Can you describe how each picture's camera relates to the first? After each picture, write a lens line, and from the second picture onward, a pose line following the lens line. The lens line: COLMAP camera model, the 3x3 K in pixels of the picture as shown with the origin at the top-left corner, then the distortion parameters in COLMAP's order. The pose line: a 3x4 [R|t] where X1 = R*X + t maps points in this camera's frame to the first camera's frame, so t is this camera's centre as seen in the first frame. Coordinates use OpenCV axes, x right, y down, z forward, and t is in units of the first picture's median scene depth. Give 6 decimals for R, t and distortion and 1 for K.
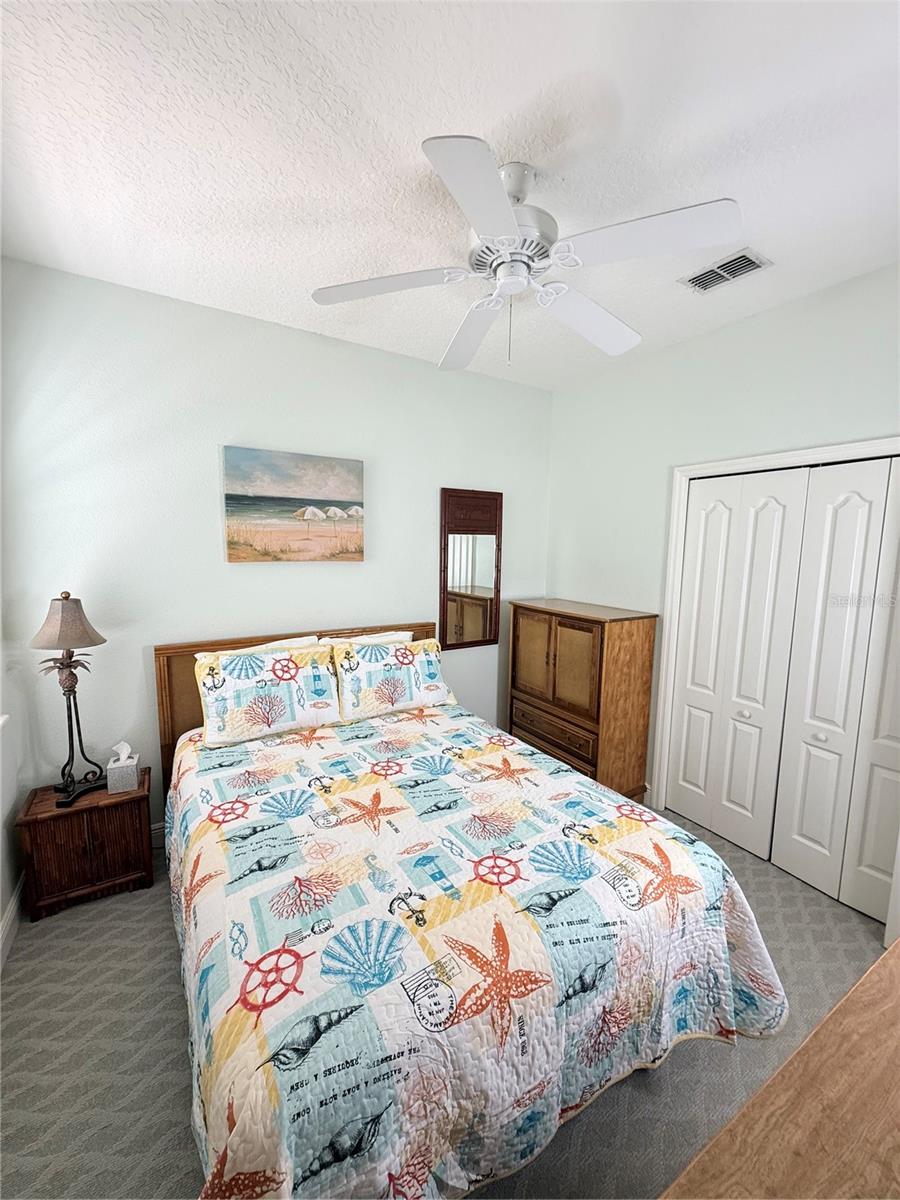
lens RADIAL K [[477.0, 0, 451.5], [0, 477.0, 601.7], [0, 0, 1]] dist [0.000605, -0.000058]
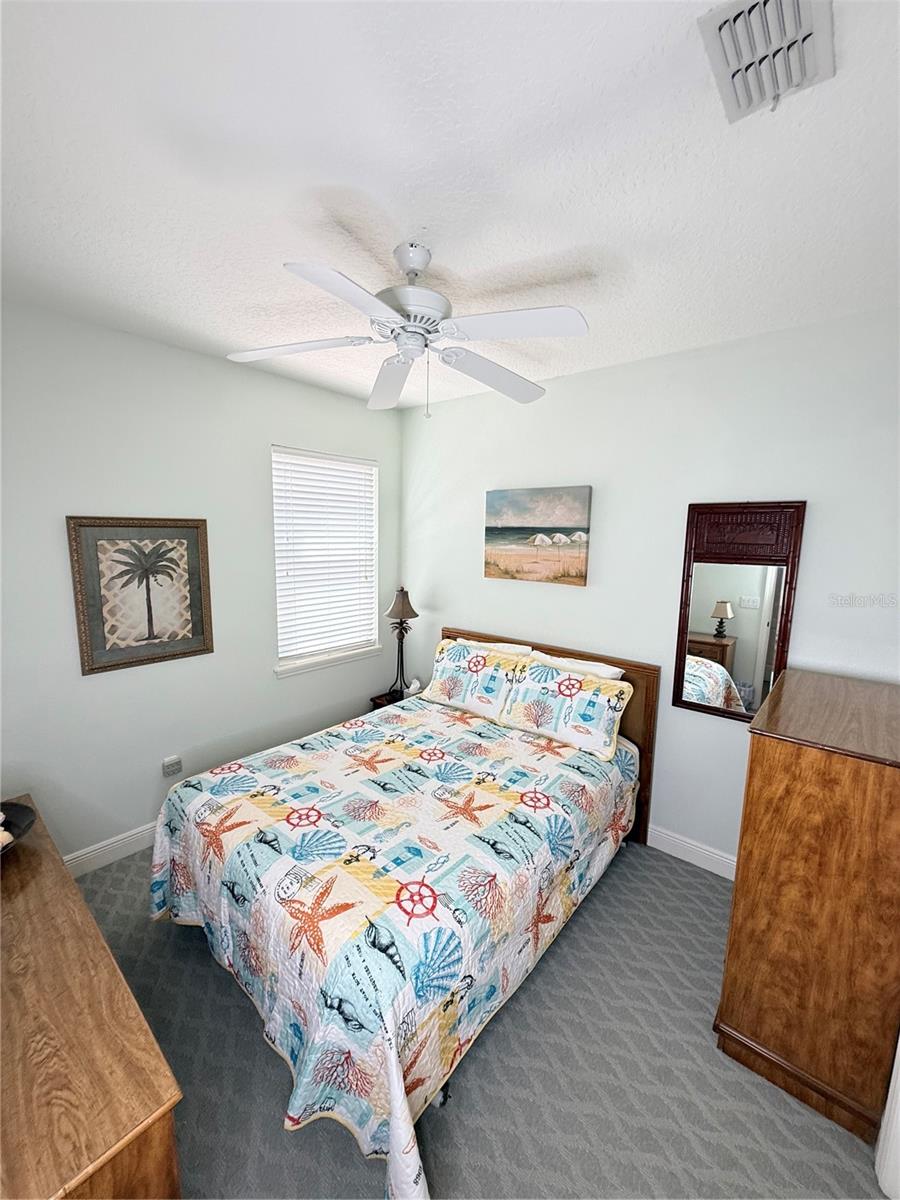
lens RADIAL K [[477.0, 0, 450.2], [0, 477.0, 598.0], [0, 0, 1]] dist [0.000605, -0.000058]
pose [[0.314572, 0.120504, -0.941554, 0.746172], [-0.127795, 0.988255, 0.083785, -0.119948], [0.940592, 0.093969, 0.326277, 0.456880]]
